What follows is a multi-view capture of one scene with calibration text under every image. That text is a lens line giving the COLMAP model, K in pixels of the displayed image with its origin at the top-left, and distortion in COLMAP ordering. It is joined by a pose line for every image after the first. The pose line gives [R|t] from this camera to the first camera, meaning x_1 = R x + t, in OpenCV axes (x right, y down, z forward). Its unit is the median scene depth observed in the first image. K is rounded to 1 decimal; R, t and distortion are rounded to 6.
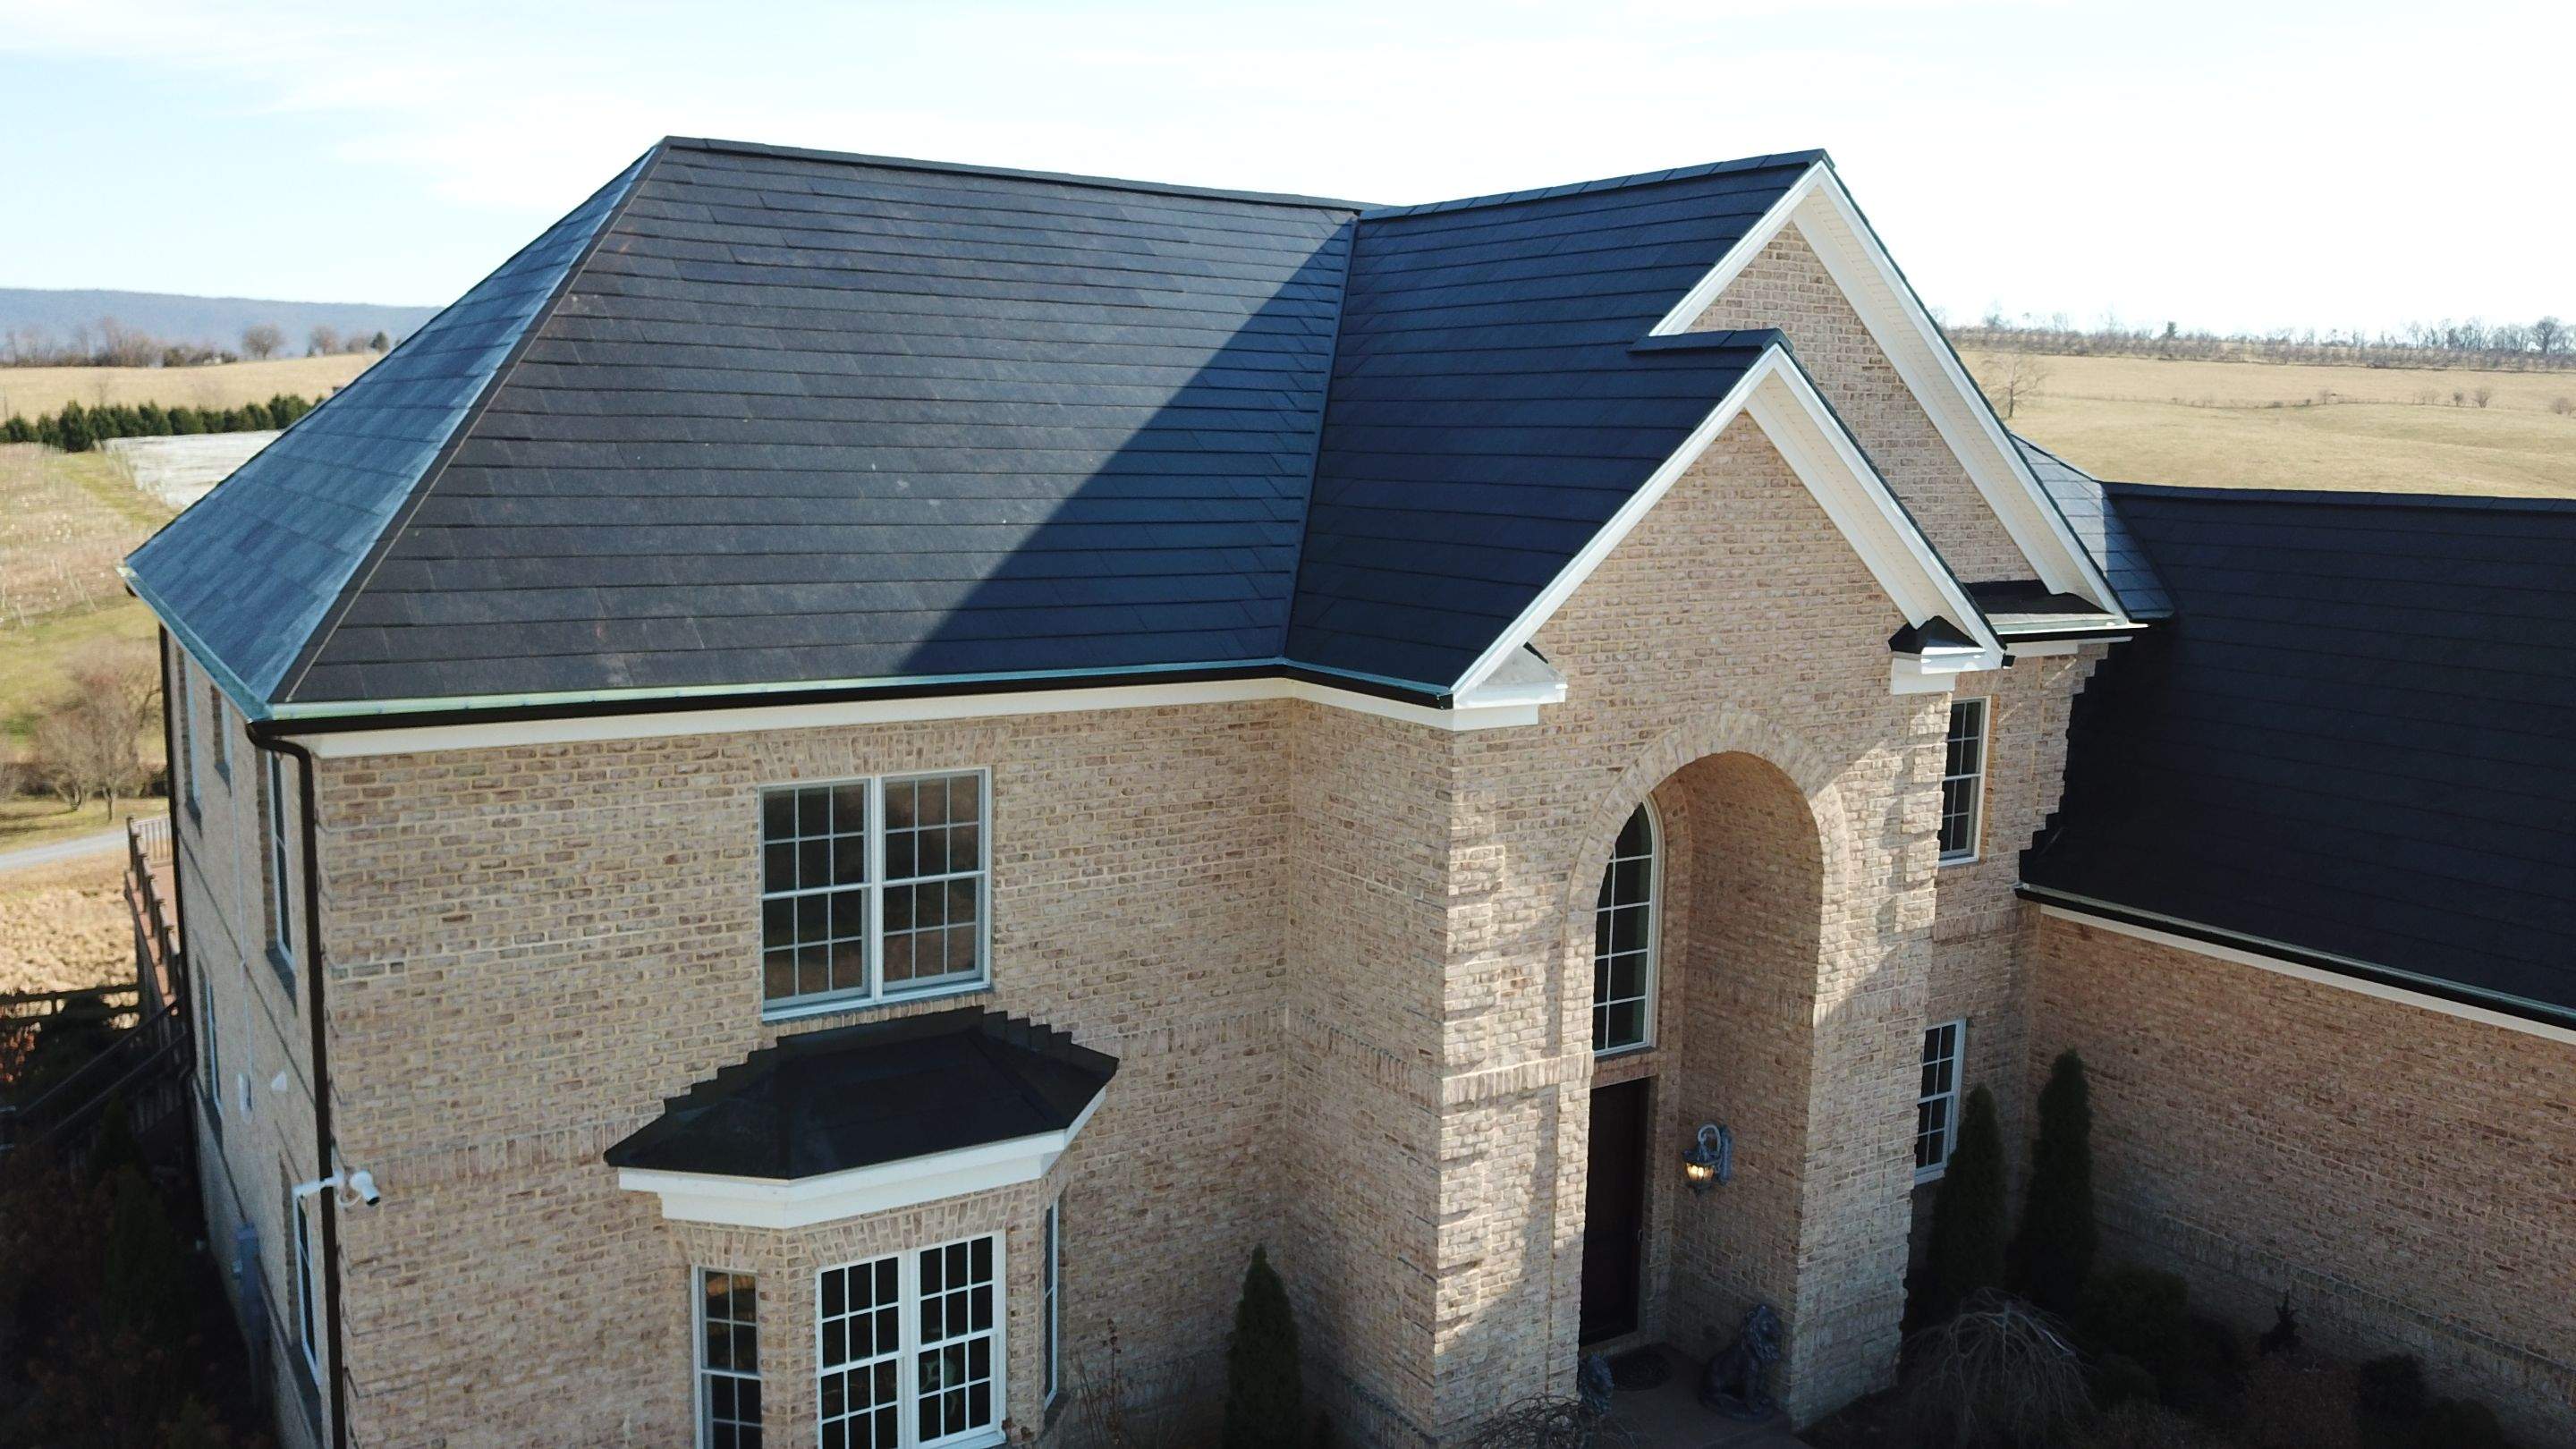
lens RADIAL K [[1990.3, 0, 1263.5], [0, 1990.3, 749.2], [0, 0, 1]] dist [0.002774, -0.001751]
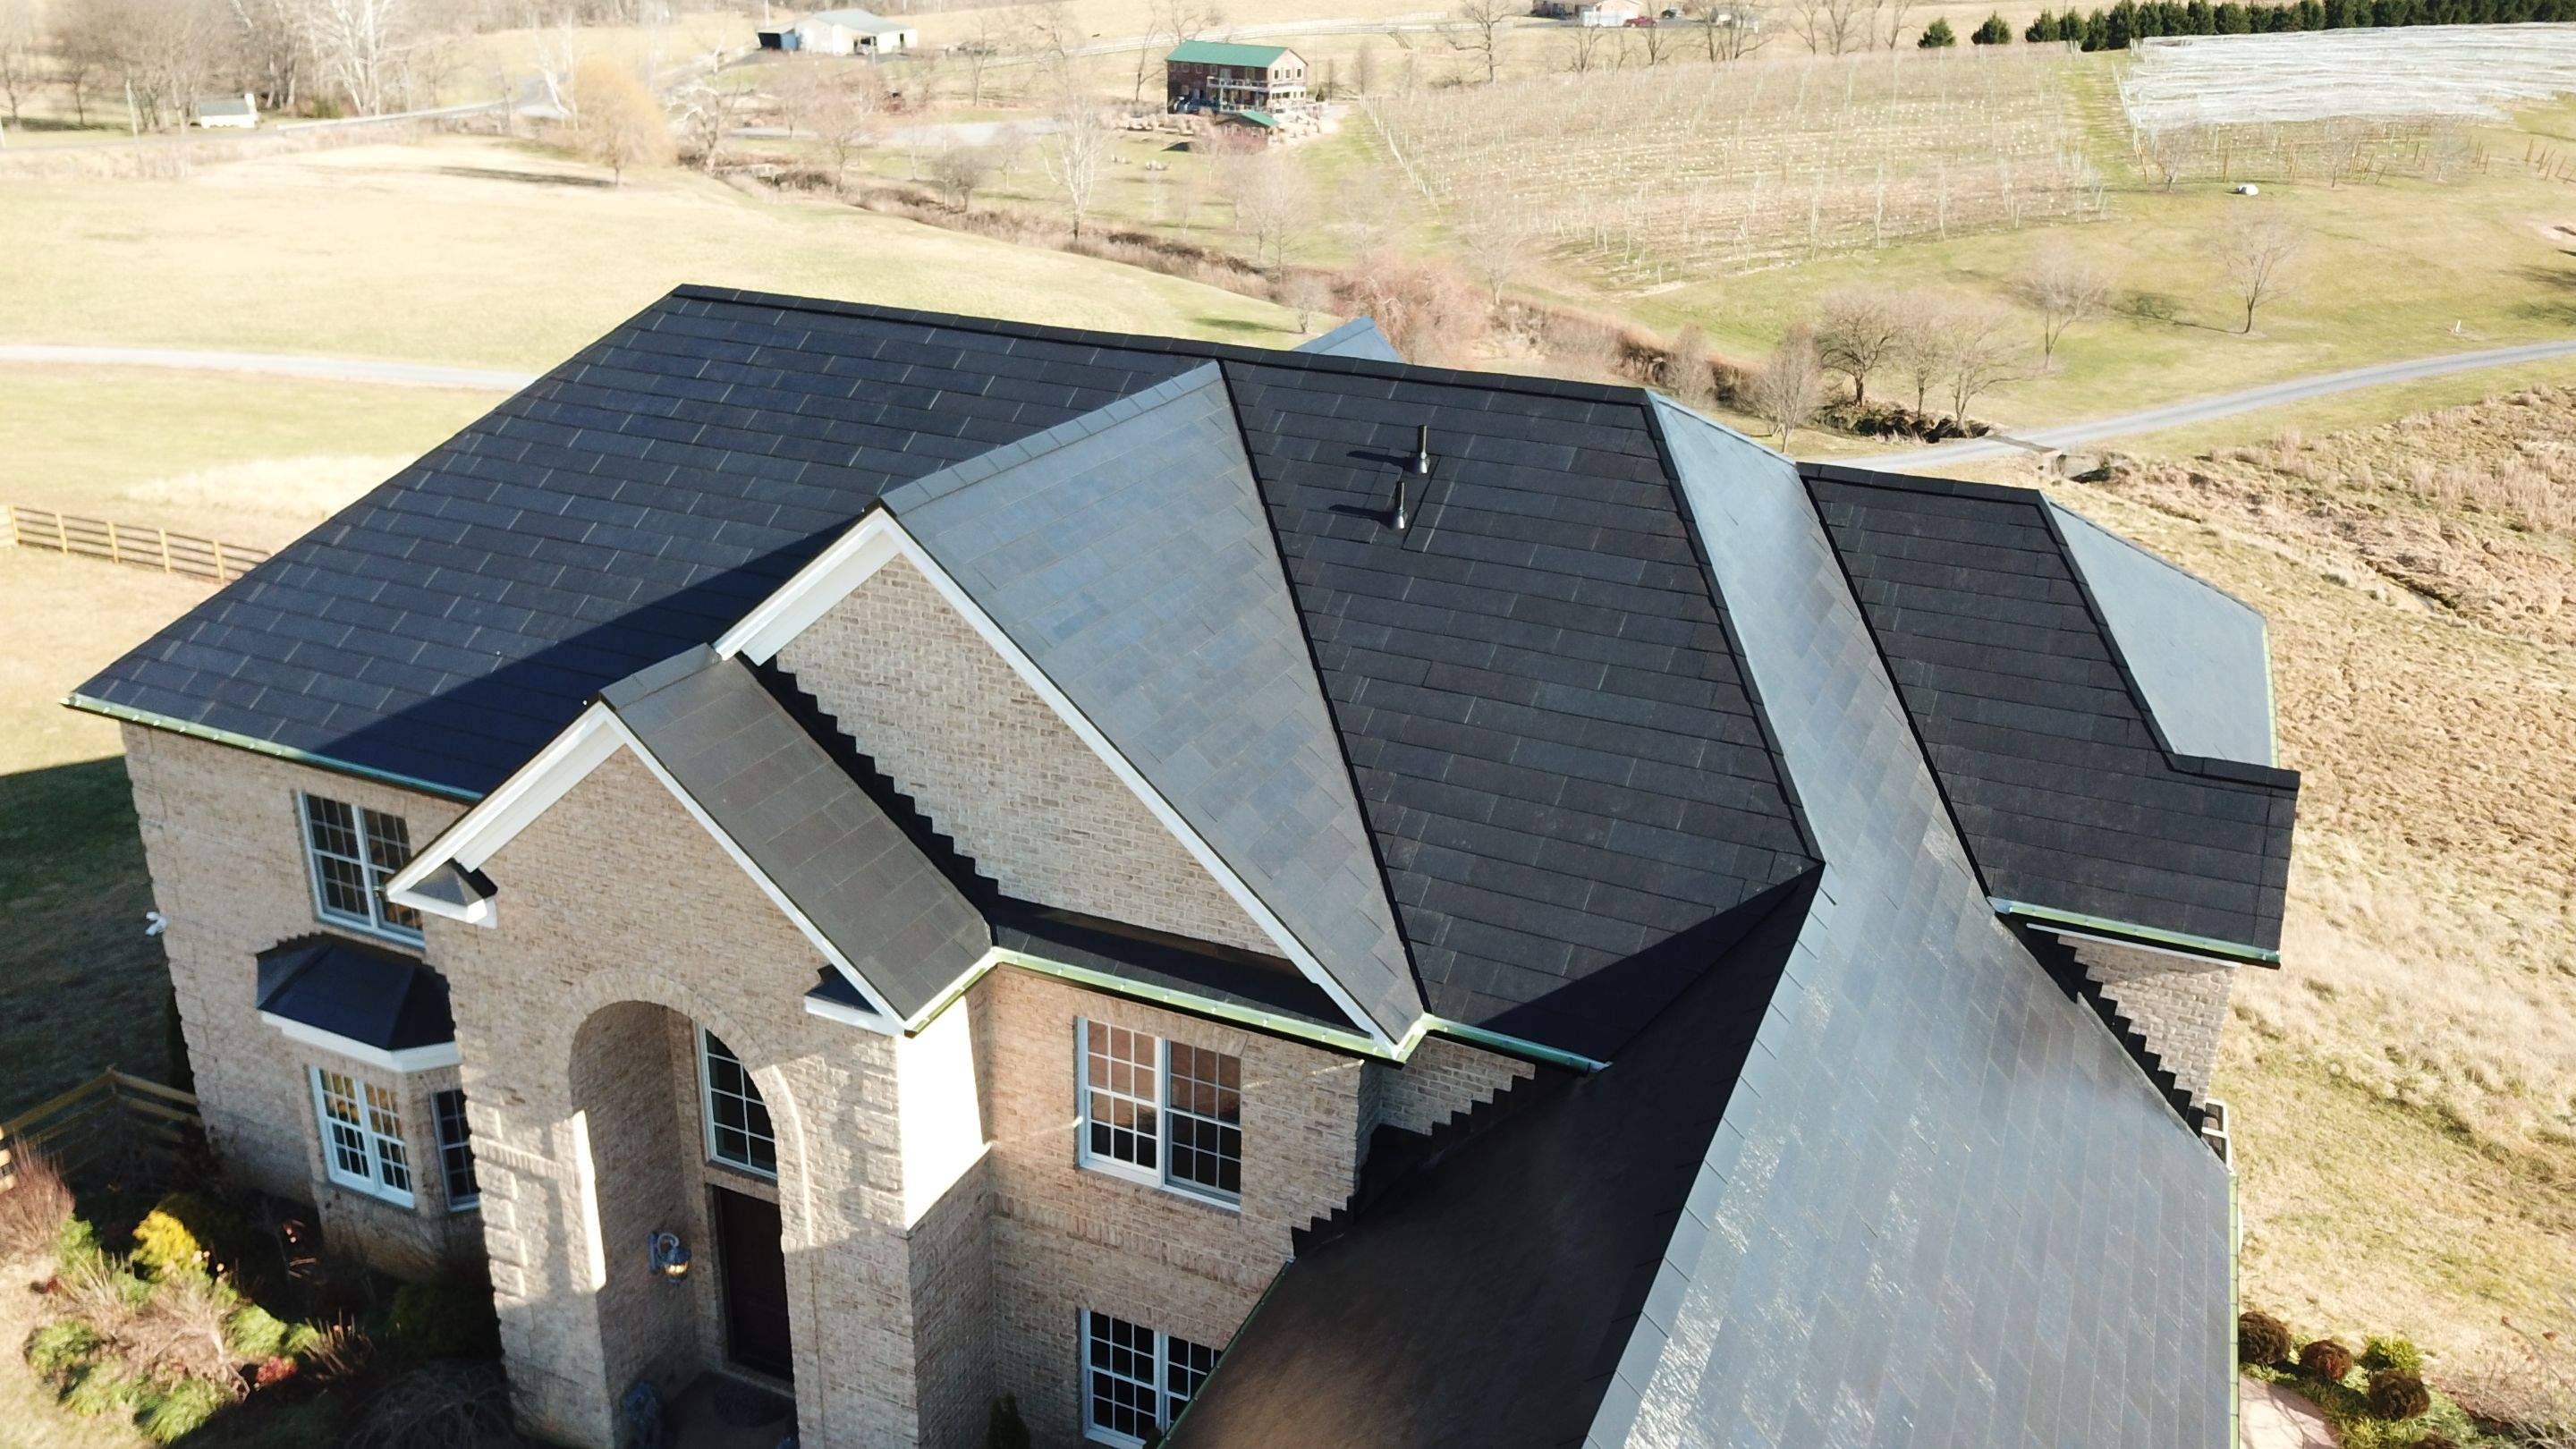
lens RADIAL K [[1988.0, 0, 1261.6], [0, 1988.0, 747.0], [0, 0, 1]] dist [-0.003963, 0.009486]
pose [[0.550706, 0.312343, -0.774057, 1.334807], [-0.145367, 0.949066, 0.279540, -0.542613], [0.821944, -0.041422, 0.568061, 0.638737]]
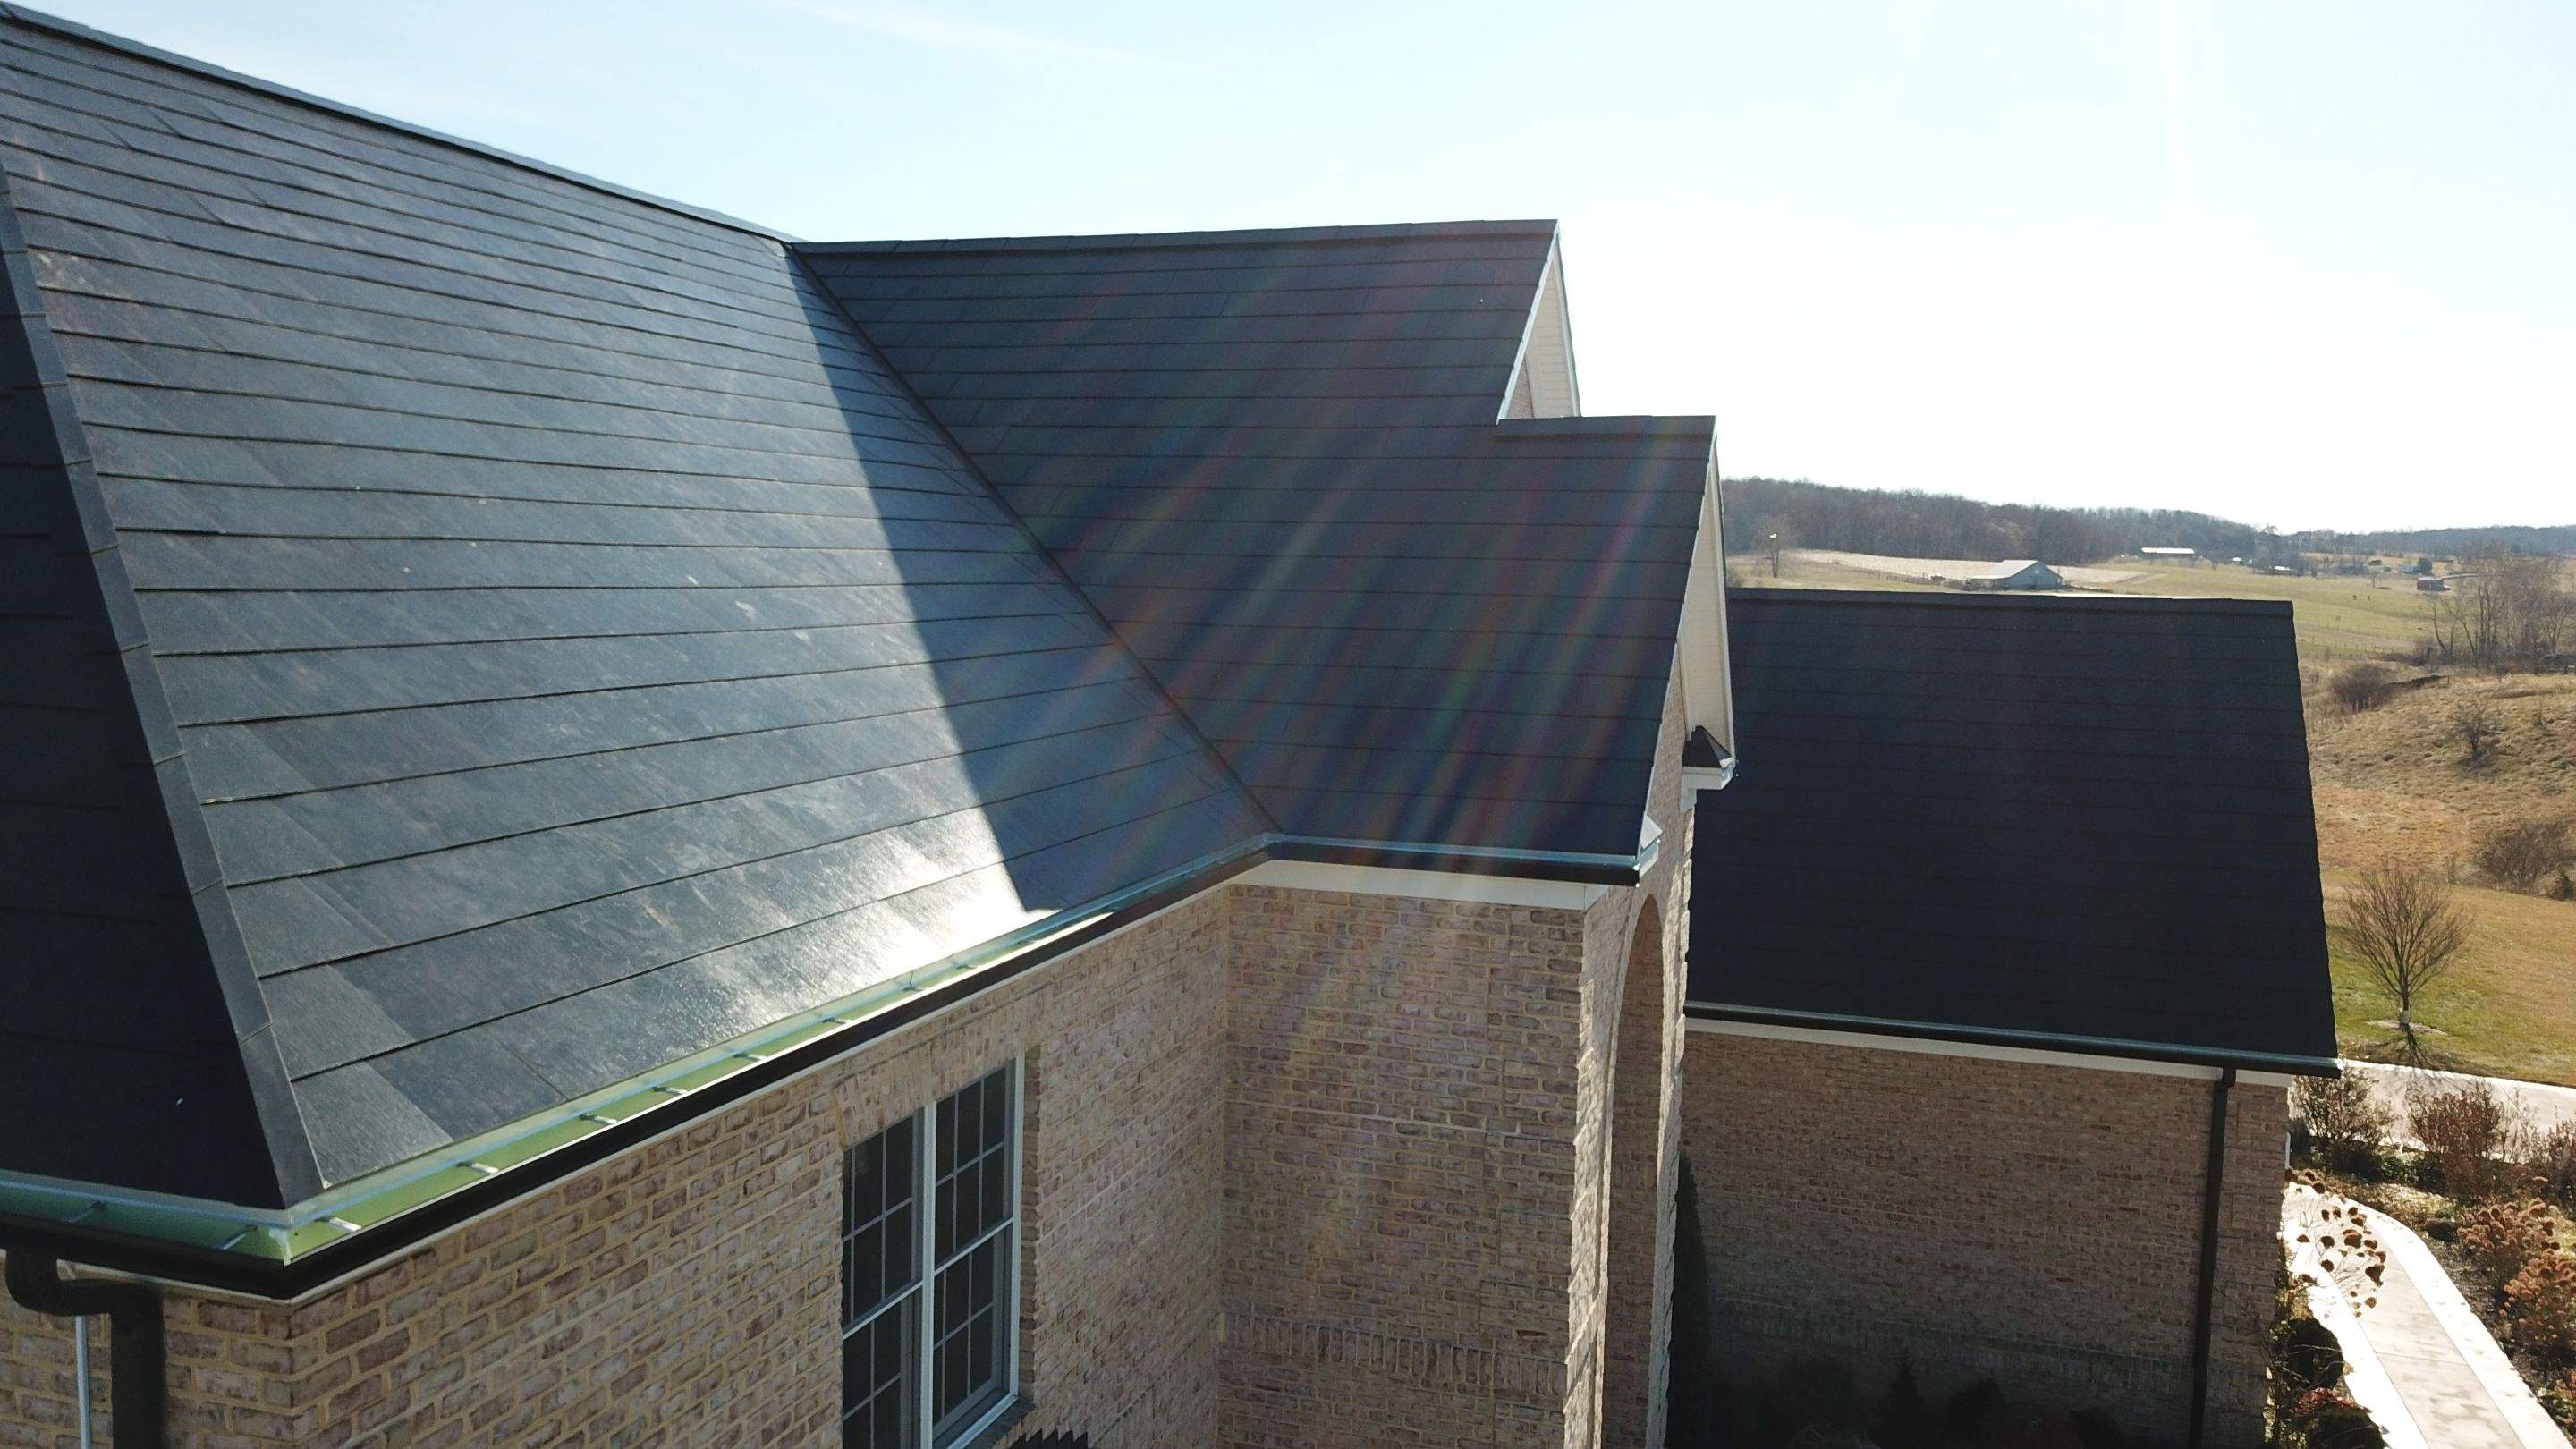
lens RADIAL K [[1990.3, 0, 1263.5], [0, 1990.3, 749.2], [0, 0, 1]] dist [0.002774, -0.001751]
pose [[0.779030, -0.063289, 0.623784, -0.445982], [0.091620, 0.995704, -0.013399, -0.067818], [-0.620256, 0.067589, 0.781482, 0.429994]]
